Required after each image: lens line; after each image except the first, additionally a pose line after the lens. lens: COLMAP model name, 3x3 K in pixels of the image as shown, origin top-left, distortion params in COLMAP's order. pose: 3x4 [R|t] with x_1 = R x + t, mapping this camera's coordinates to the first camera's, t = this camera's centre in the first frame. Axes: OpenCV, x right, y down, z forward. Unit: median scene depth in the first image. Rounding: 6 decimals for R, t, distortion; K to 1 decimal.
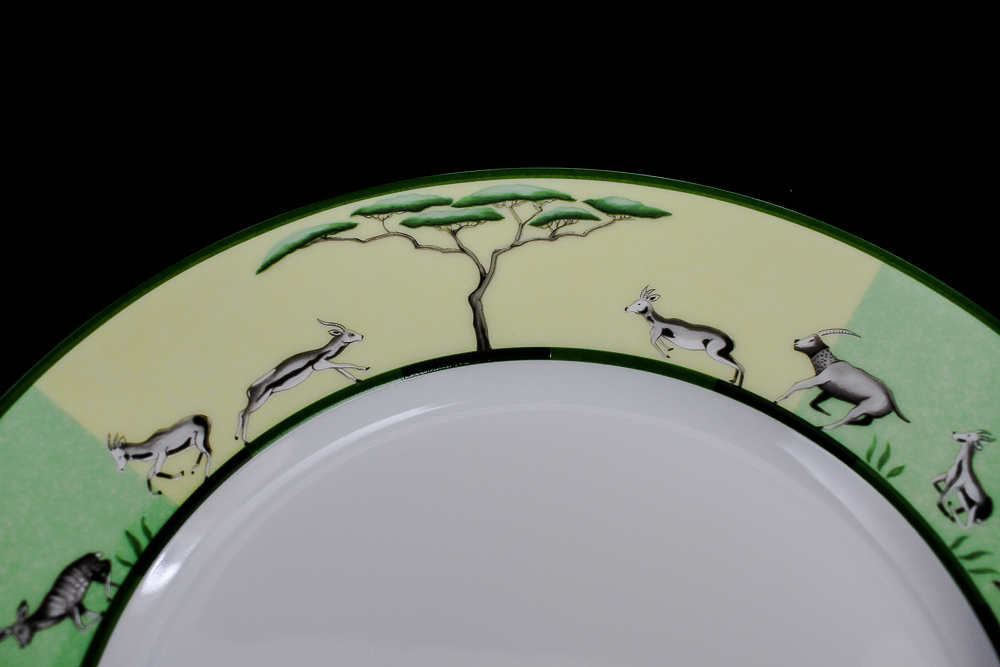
lens RADIAL K [[1149.2, 0, 500.0], [0, 1149.2, 333.5], [0, 0, 1]] dist [-0.133476, 0.115034]
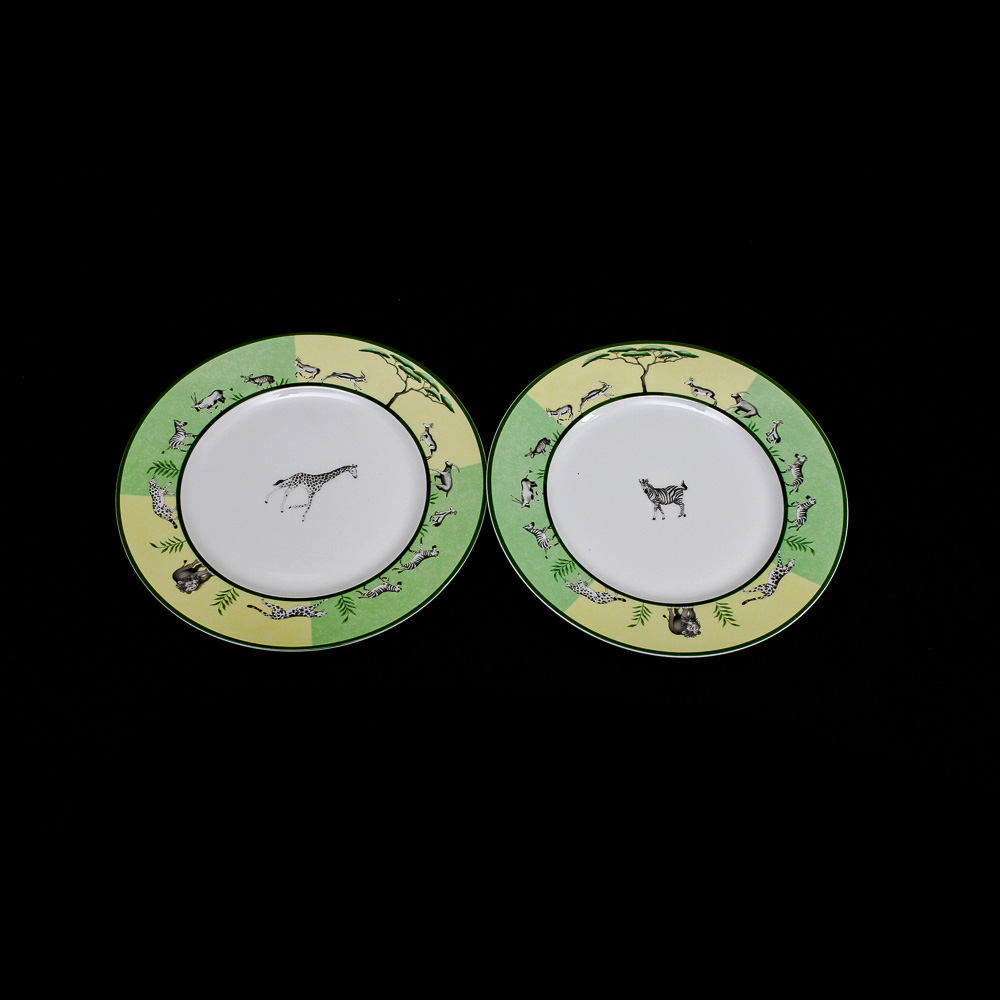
lens RADIAL K [[1175.3, 0, 500.0], [0, 1175.3, 500.0], [0, 0, 1]] dist [-0.100334, -0.001224]
pose [[0.998329, 0.052628, 0.023852, -0.552389], [-0.053782, 0.997268, 0.050637, 0.195303], [-0.021121, -0.051835, 0.998432, -2.741775]]
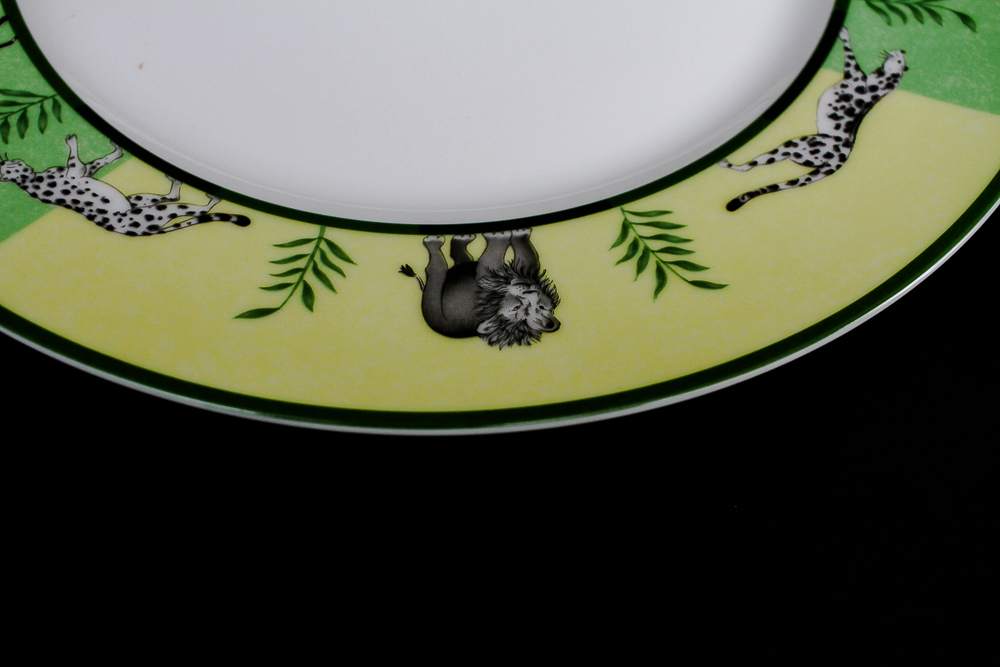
lens RADIAL K [[1174.5, 0, 500.0], [0, 1174.5, 333.5], [0, 0, 1]] dist [-0.149215, 0.162380]
pose [[0.997894, -0.013117, 0.063525, 0.033152], [0.010450, 0.999057, 0.042131, 0.686257], [-0.064018, -0.041379, 0.997091, -0.194061]]
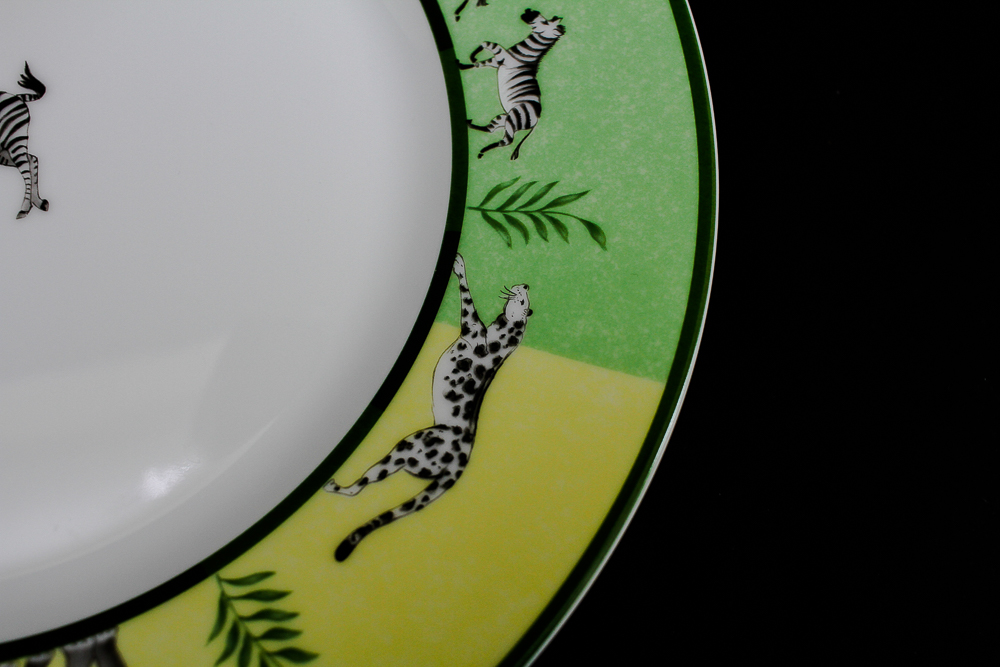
lens RADIAL K [[1149.2, 0, 500.0], [0, 1149.2, 333.5], [0, 0, 1]] dist [-0.133476, 0.115034]
pose [[0.960485, -0.204136, 0.189199, 0.243462], [0.159094, 0.960433, 0.228599, 0.349139], [-0.228378, -0.189465, 0.954959, -0.046079]]
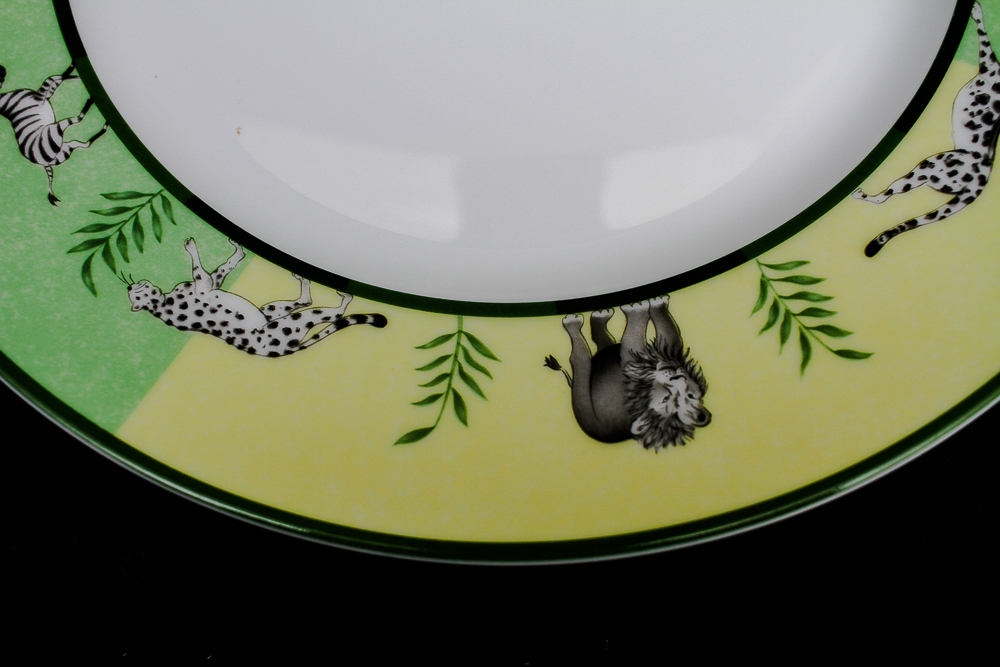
lens RADIAL K [[1149.2, 0, 500.0], [0, 1149.2, 333.5], [0, 0, 1]] dist [-0.133476, 0.115034]
pose [[0.992334, -0.123448, -0.005797, -0.007190], [0.119147, 0.943190, 0.310156, 0.407165], [-0.032821, -0.308470, 0.950668, -0.131808]]
